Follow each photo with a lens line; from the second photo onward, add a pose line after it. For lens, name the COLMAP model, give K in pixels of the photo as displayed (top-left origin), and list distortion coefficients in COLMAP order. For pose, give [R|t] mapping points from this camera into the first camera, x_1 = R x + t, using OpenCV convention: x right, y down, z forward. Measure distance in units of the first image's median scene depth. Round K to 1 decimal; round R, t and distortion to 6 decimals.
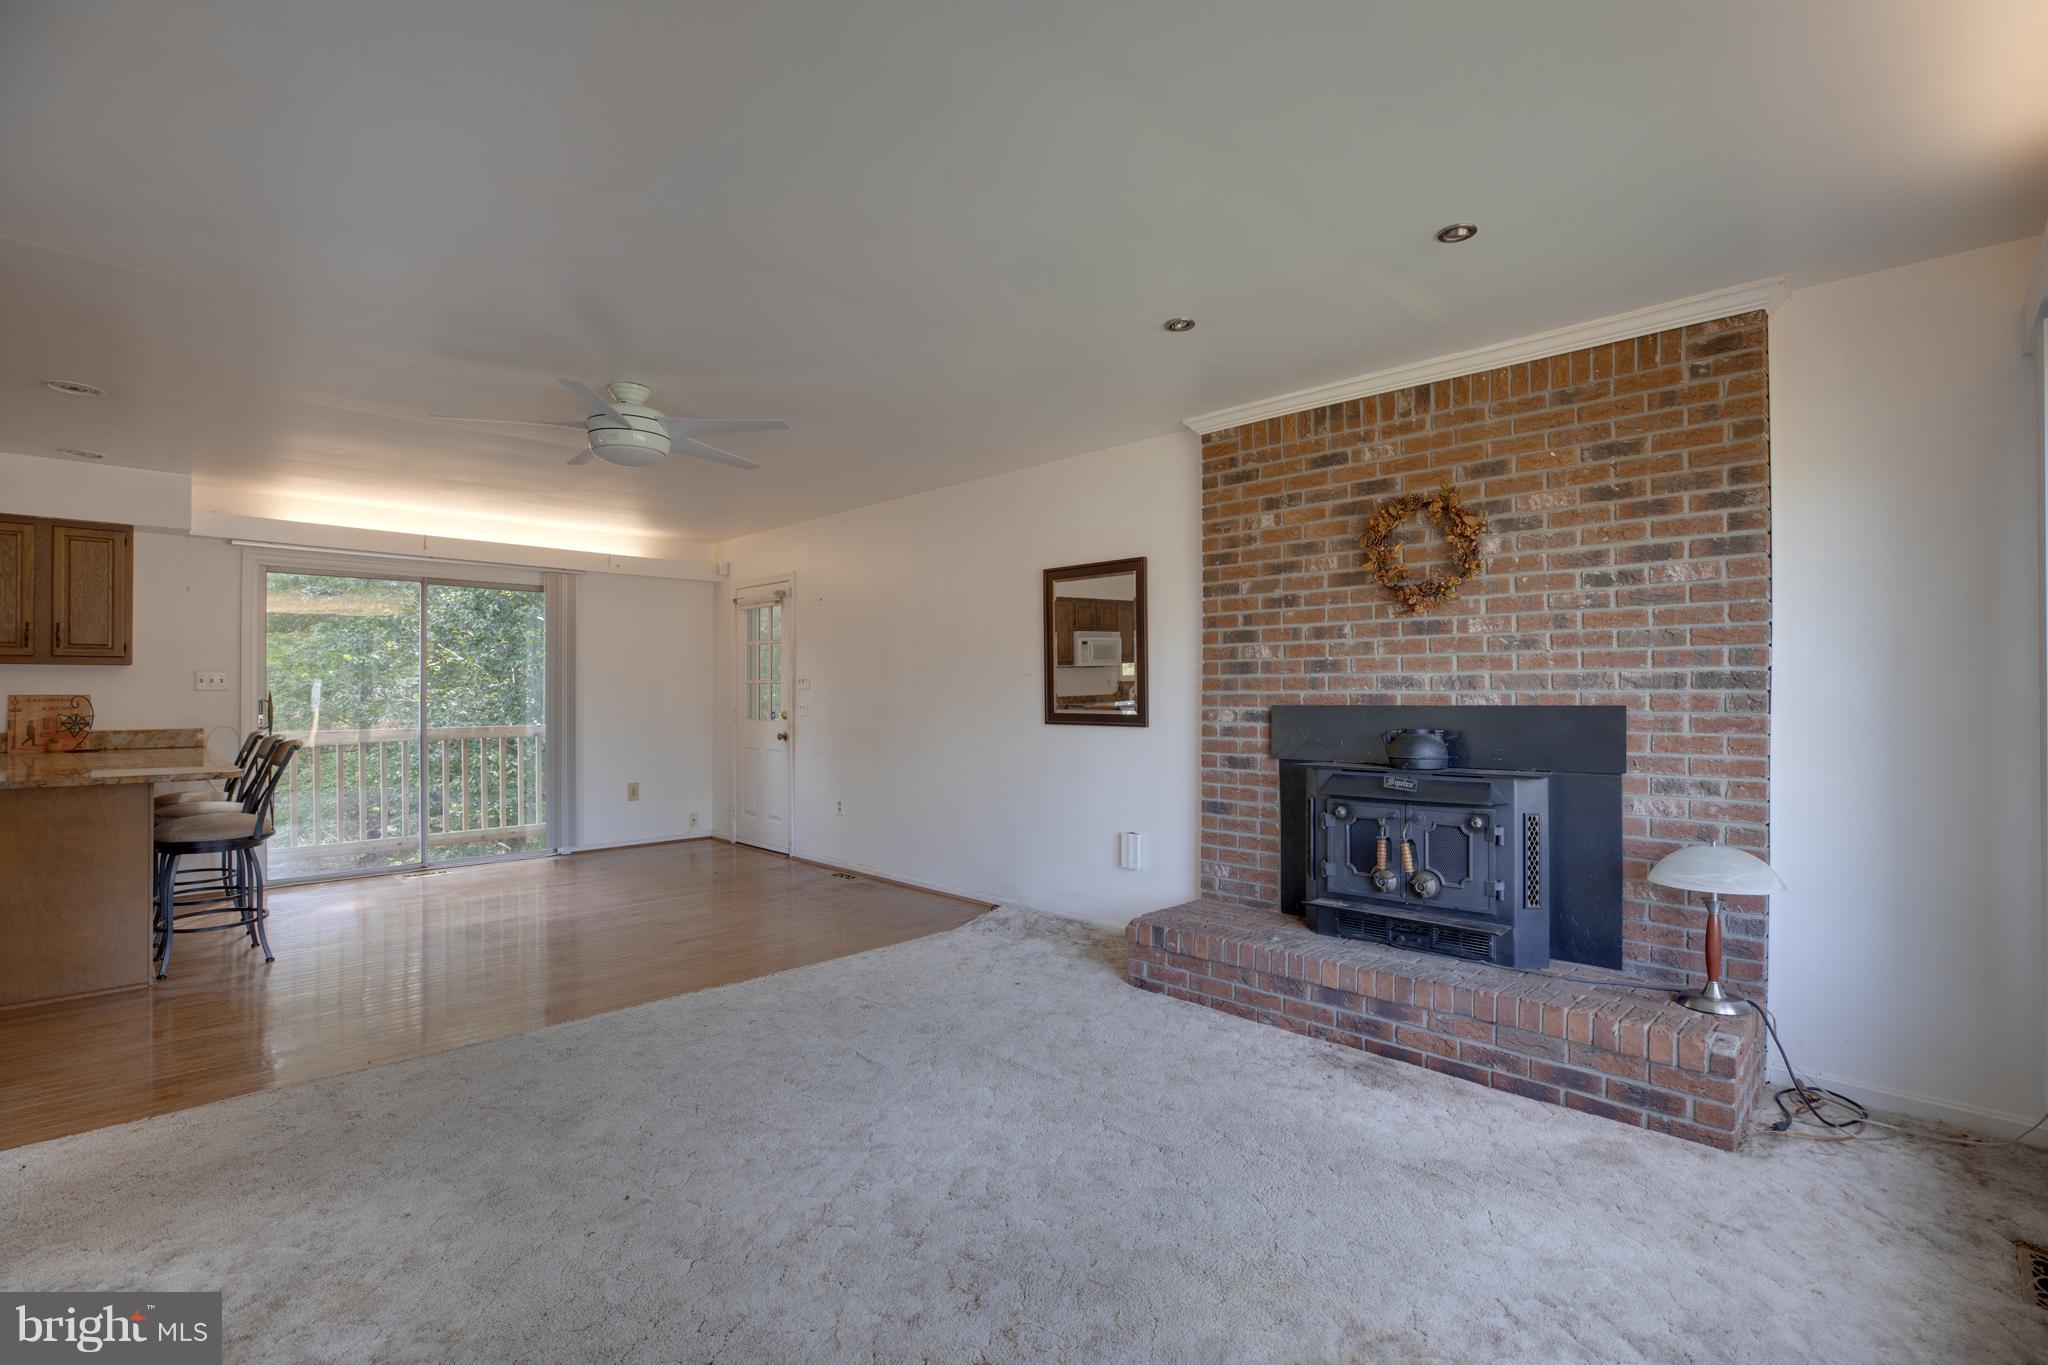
lens RADIAL K [[933.9, 0, 1024.0], [0, 933.9, 682.5], [0, 0, 1]] dist [-0.044085, 0.014416]
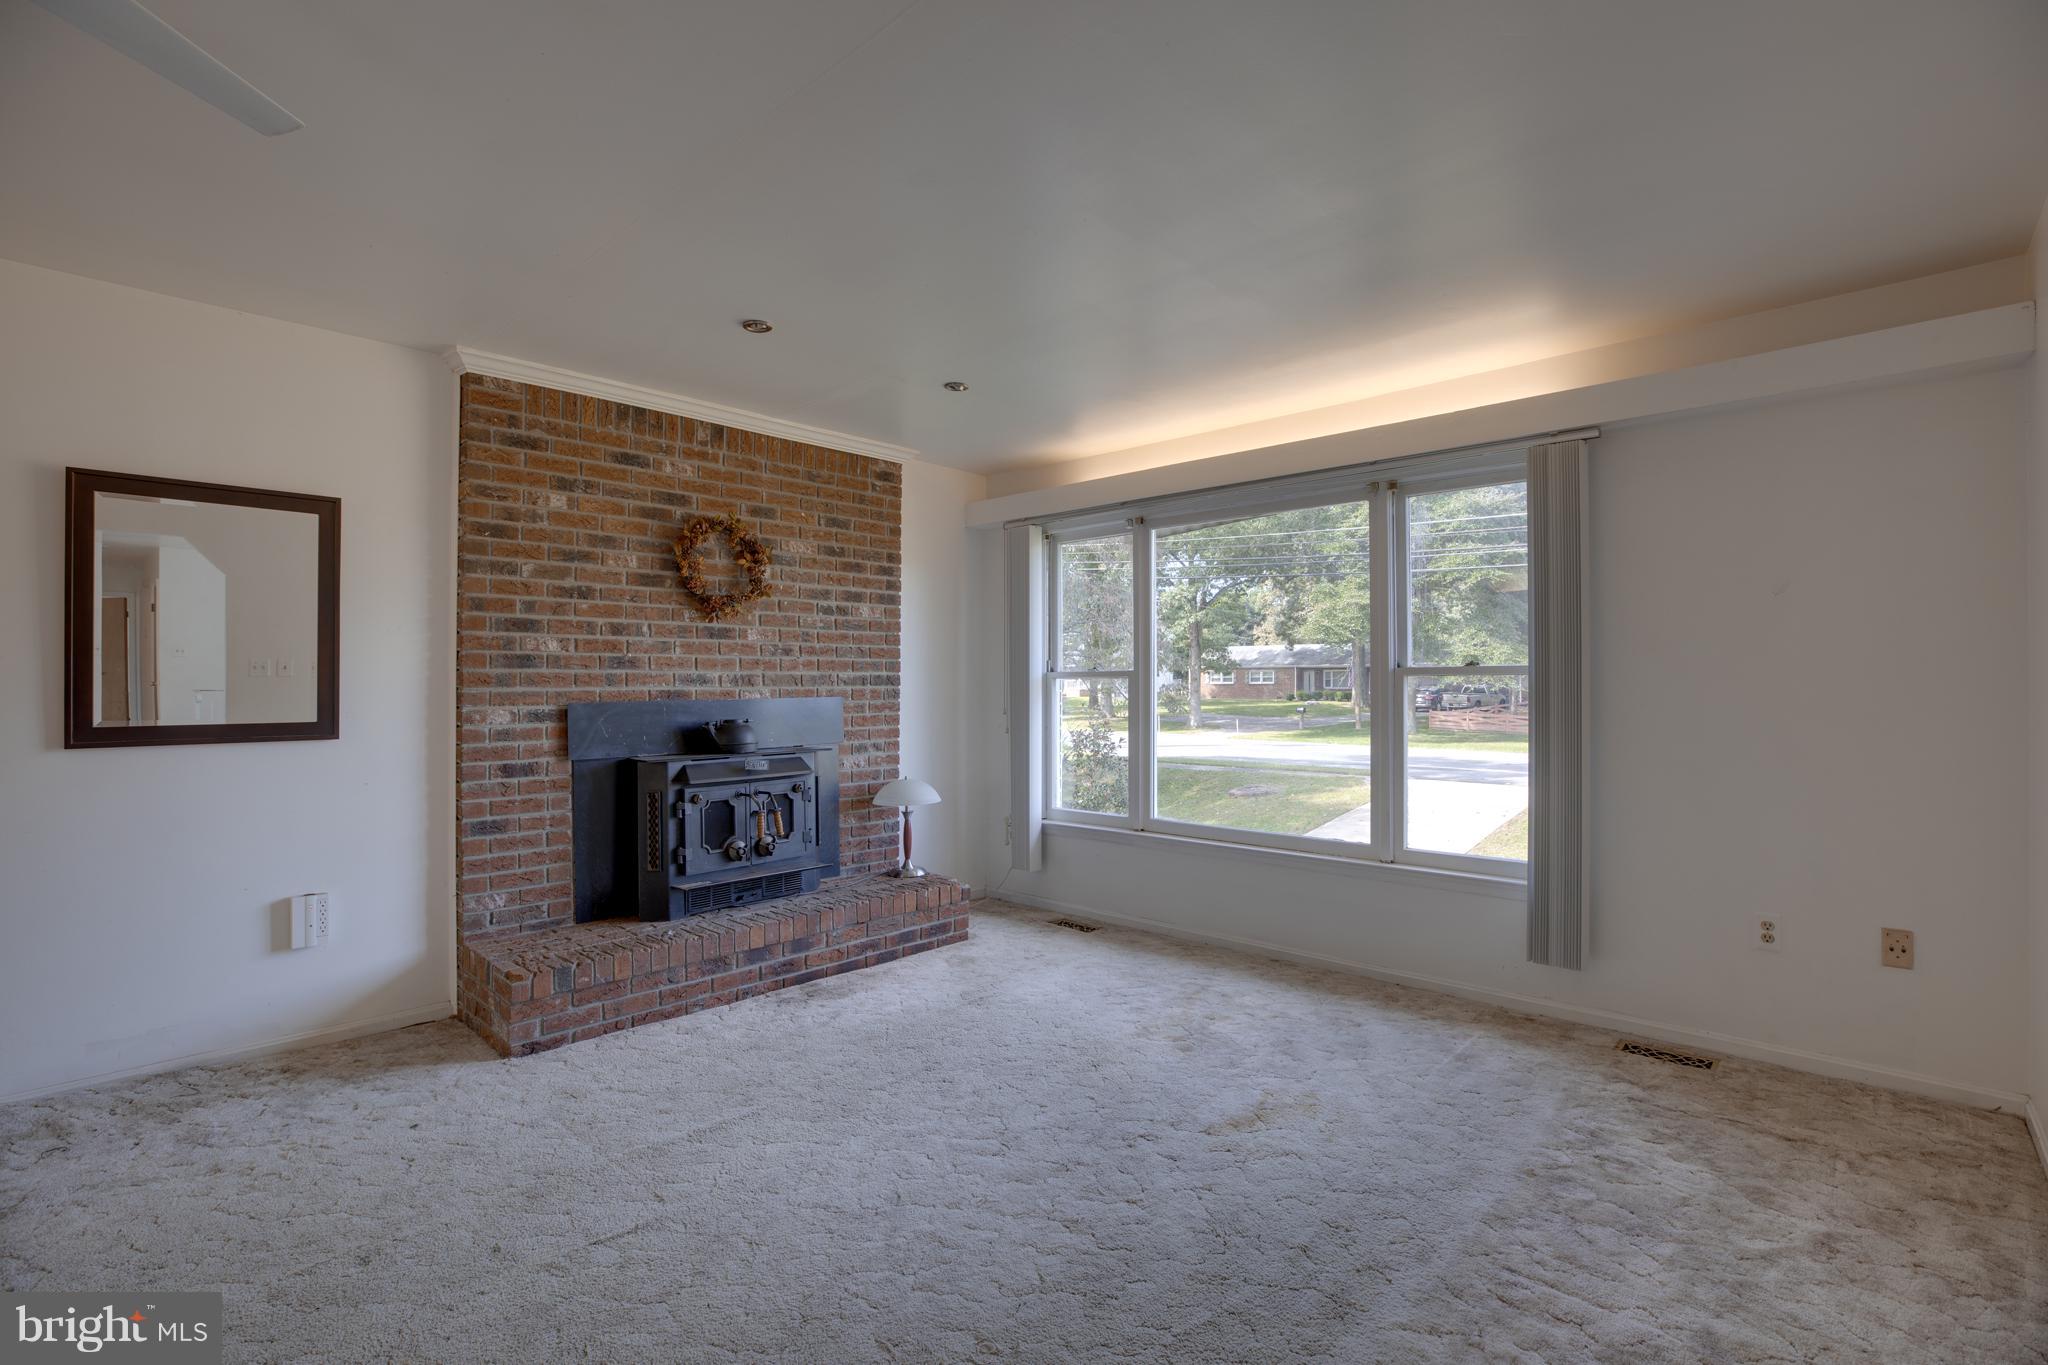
lens RADIAL K [[933.9, 0, 1024.0], [0, 933.9, 682.5], [0, 0, 1]] dist [-0.044085, 0.014416]
pose [[-0.028444, 0.003632, 0.999589, -0.704252], [-0.007465, 0.999965, -0.003846, 0.004505], [-0.999568, -0.007571, -0.028416, 0.607978]]
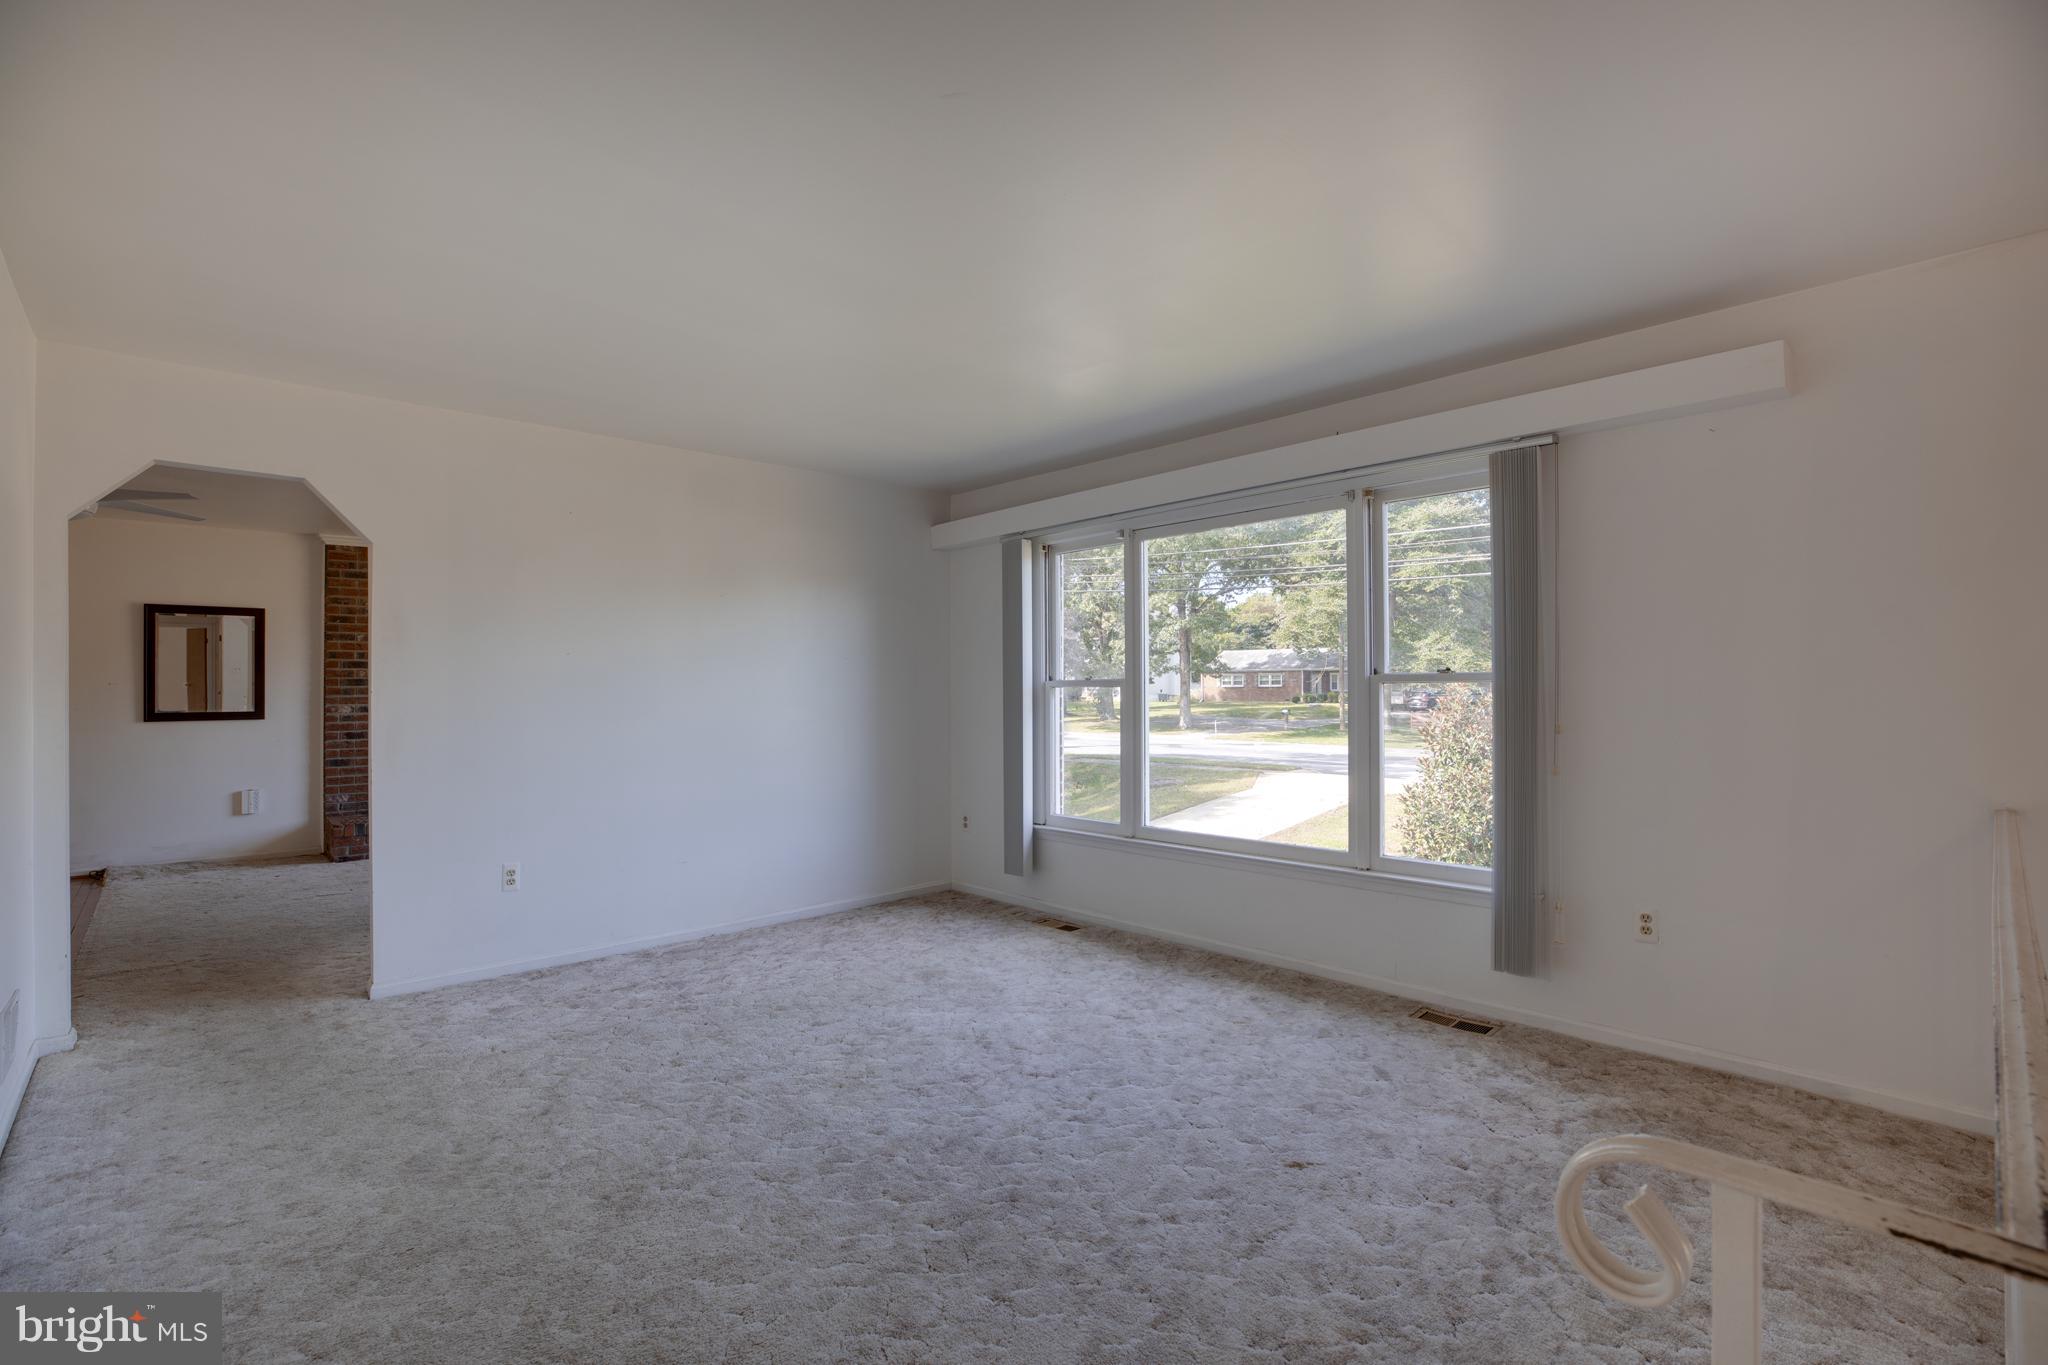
lens RADIAL K [[933.9, 0, 1024.0], [0, 933.9, 682.5], [0, 0, 1]] dist [-0.044085, 0.014416]
pose [[0.036038, 0.007029, 0.999326, -1.616926], [-0.004368, 0.999967, -0.006876, -0.009609], [-0.999341, -0.004118, 0.036068, -0.373790]]
